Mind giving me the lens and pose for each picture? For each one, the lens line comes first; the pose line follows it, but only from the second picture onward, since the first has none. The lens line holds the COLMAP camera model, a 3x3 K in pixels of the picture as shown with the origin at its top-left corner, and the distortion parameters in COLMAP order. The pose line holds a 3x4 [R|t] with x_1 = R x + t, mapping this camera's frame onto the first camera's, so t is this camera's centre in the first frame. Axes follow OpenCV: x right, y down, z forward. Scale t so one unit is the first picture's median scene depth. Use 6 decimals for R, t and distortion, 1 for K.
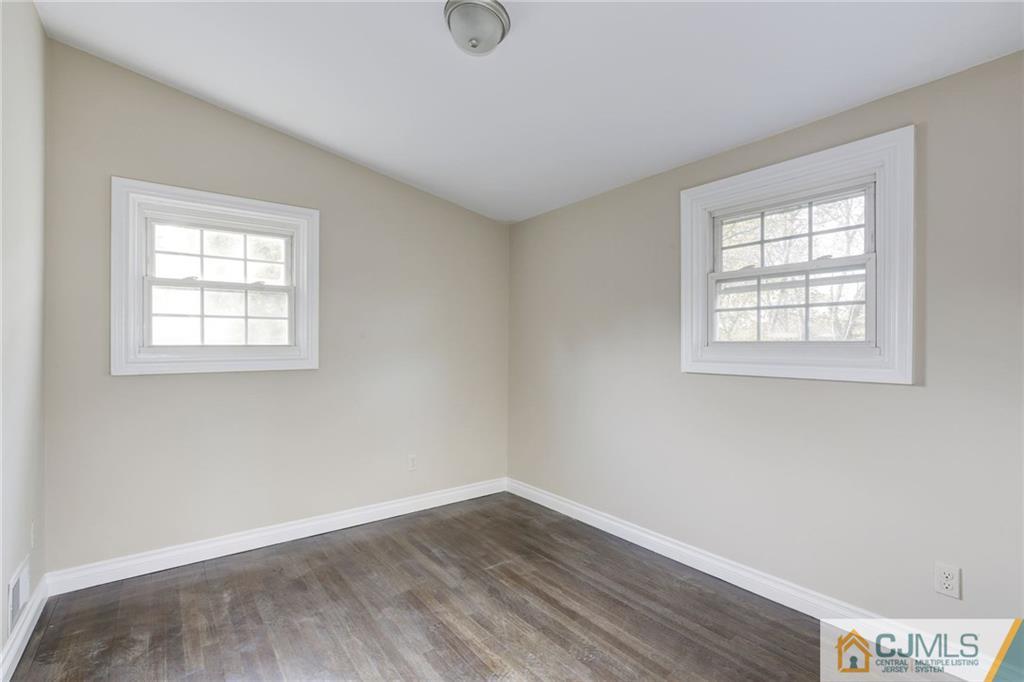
lens RADIAL K [[476.3, 0, 512.0], [0, 476.3, 341.0], [0, 0, 1]] dist [-0.000963, 0.000911]
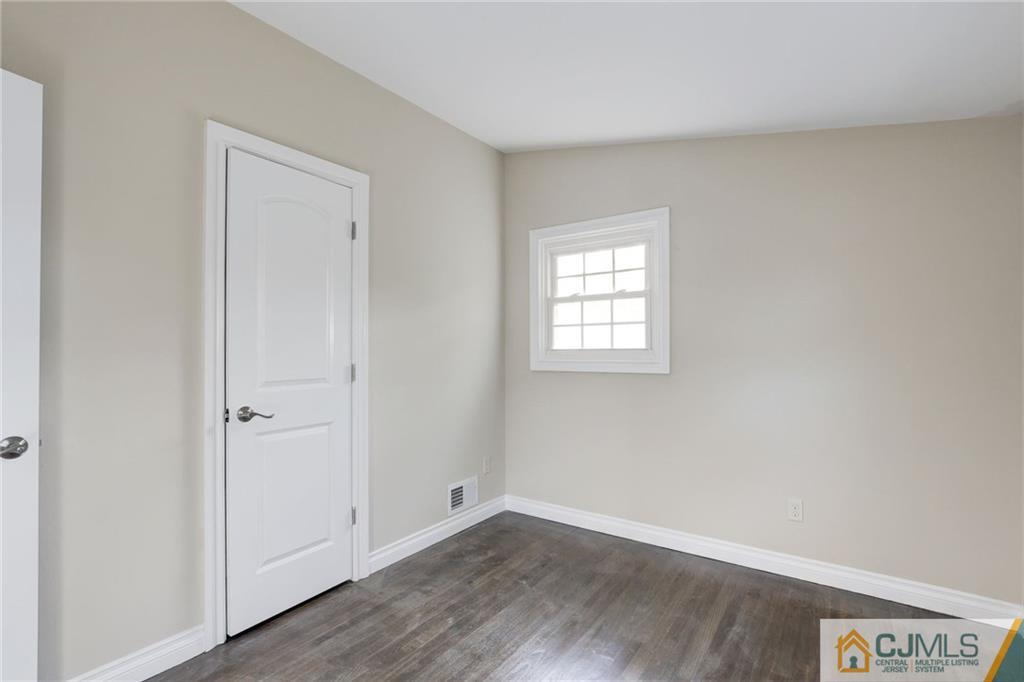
lens RADIAL K [[476.3, 0, 512.0], [0, 476.3, 341.0], [0, 0, 1]] dist [-0.000963, 0.000911]
pose [[0.302444, -0.014974, -0.953049, 0.453695], [0.014366, 0.999835, -0.011150, -0.000303], [0.953059, -0.010319, 0.302610, 0.468316]]
